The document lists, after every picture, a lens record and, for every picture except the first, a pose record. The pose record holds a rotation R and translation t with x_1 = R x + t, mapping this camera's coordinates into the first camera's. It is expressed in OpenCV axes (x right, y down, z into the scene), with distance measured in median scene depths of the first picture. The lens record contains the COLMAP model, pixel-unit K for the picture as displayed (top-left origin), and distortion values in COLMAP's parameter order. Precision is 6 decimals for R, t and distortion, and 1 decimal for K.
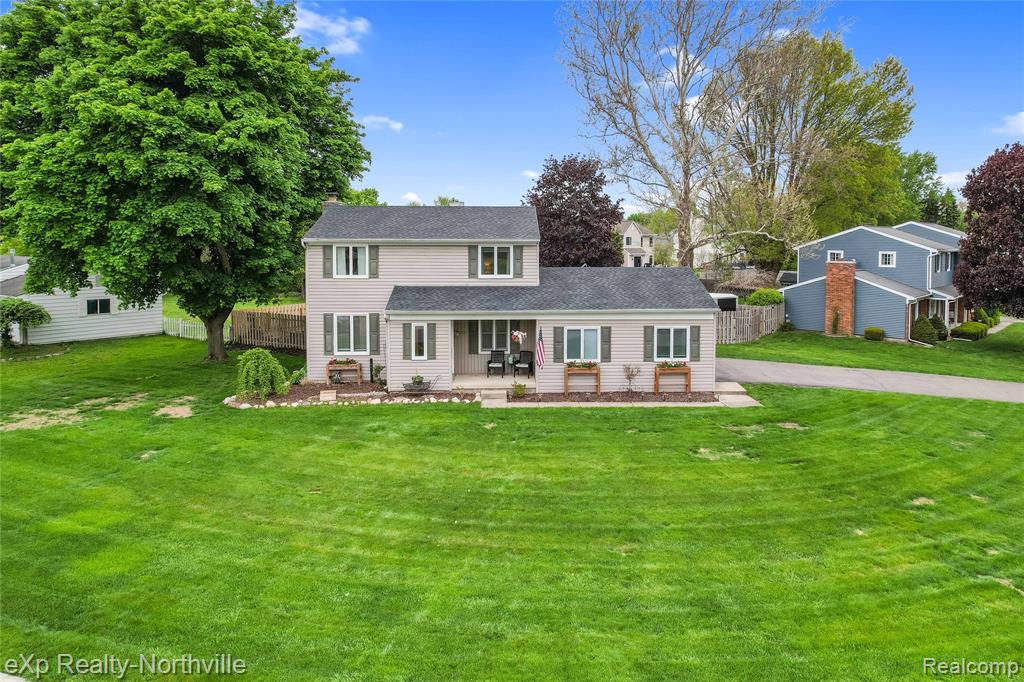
lens RADIAL K [[598.1, 0, 512.0], [0, 598.1, 341.0], [0, 0, 1]] dist [-0.056490, 0.029505]
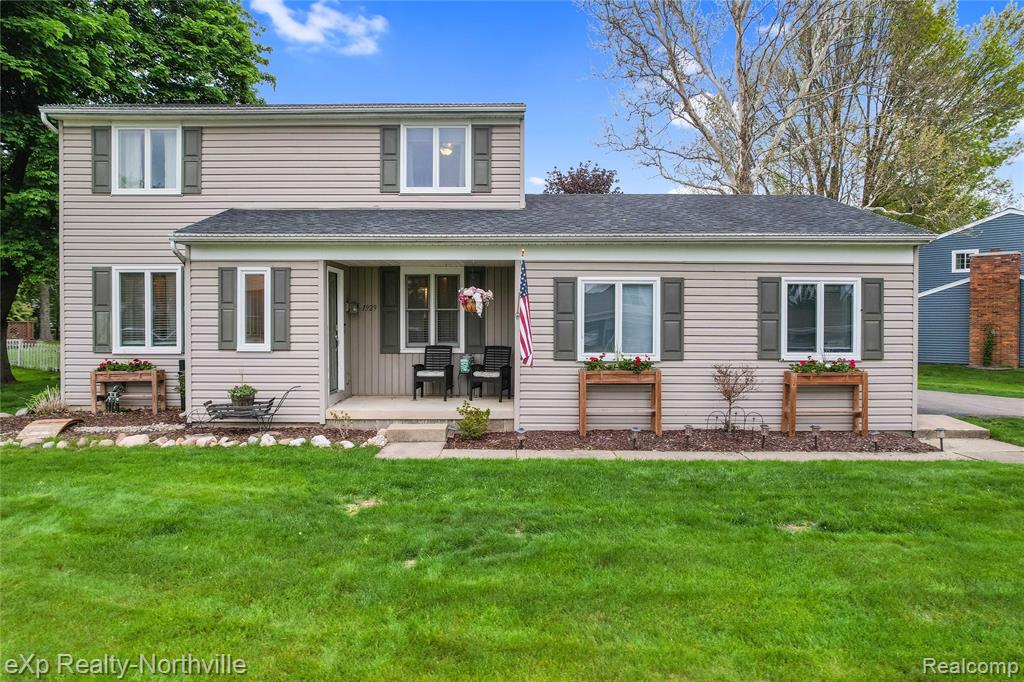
lens RADIAL K [[598.1, 0, 512.0], [0, 598.1, 341.0], [0, 0, 1]] dist [-0.056490, 0.029505]
pose [[0.999898, 0.010443, -0.009725, 0.042779], [-0.011600, 0.991739, -0.127747, 0.078406], [0.008311, 0.127847, 0.991759, 0.560297]]
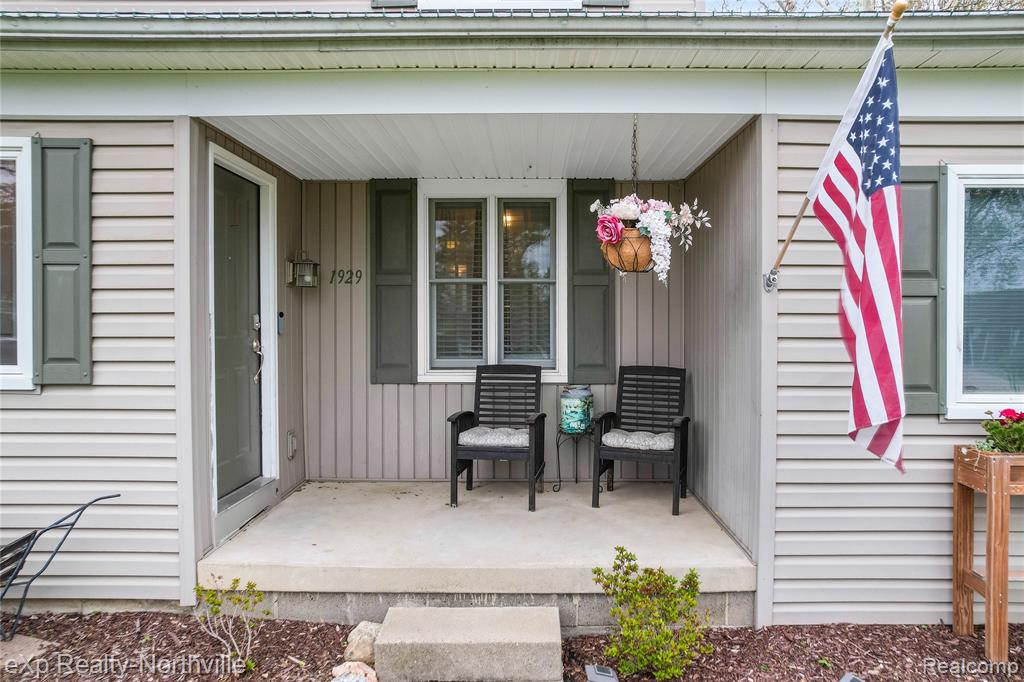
lens RADIAL K [[598.1, 0, 512.0], [0, 598.1, 341.0], [0, 0, 1]] dist [-0.056490, 0.029505]
pose [[0.999071, 0.010114, -0.041894, -0.015233], [-0.015622, 0.990950, -0.133316, 0.037399], [0.040166, 0.133847, 0.990188, 0.856211]]
